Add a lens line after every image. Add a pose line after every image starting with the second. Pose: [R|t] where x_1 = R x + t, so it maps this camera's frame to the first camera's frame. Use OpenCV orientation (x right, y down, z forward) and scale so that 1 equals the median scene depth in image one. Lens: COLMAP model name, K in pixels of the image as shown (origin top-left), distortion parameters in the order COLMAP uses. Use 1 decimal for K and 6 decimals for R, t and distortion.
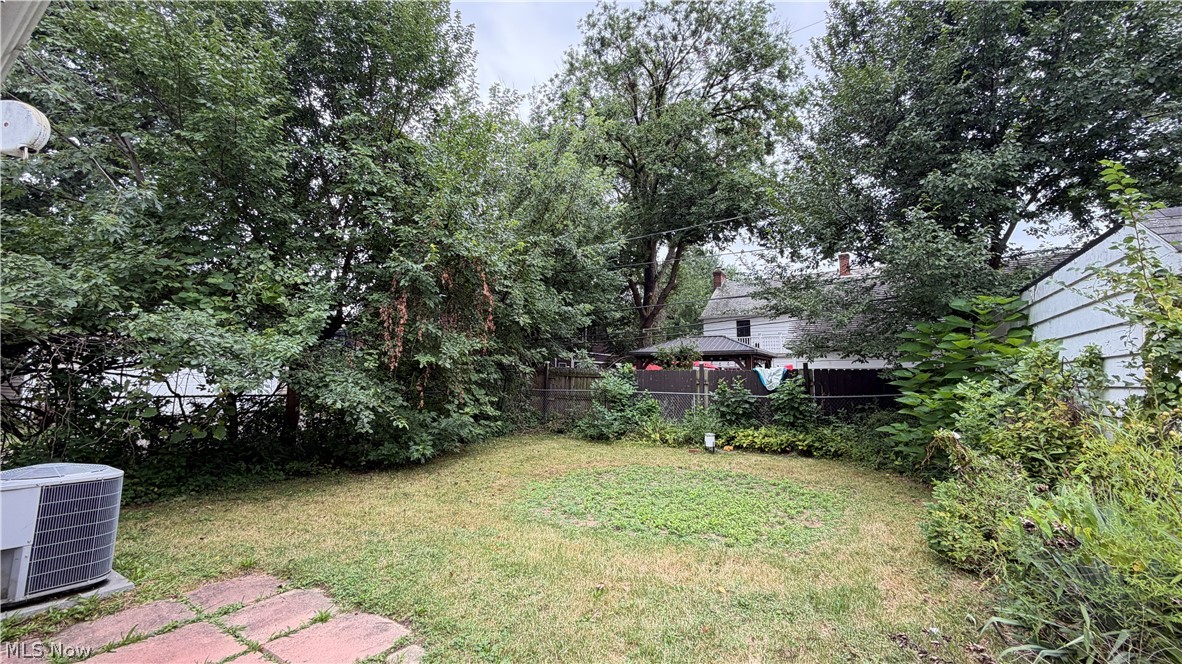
lens RADIAL K [[470.3, 0, 588.2], [0, 470.3, 337.5], [0, 0, 1]] dist [0.000342, 0.000065]
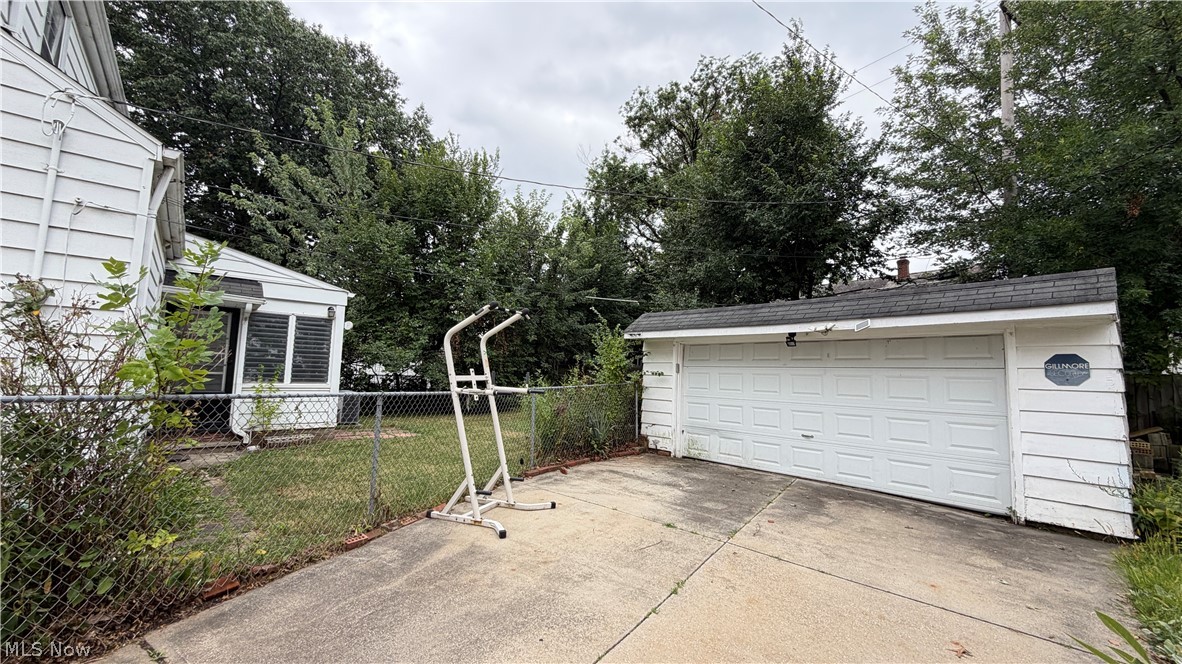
lens RADIAL K [[470.3, 0, 593.7], [0, 470.3, 327.7], [0, 0, 1]] dist [0.000342, 0.000065]
pose [[0.948415, -0.007217, -0.316949, 0.806720], [0.009630, 0.999935, 0.006046, -0.101974], [0.316885, -0.008786, 0.948423, -0.784380]]
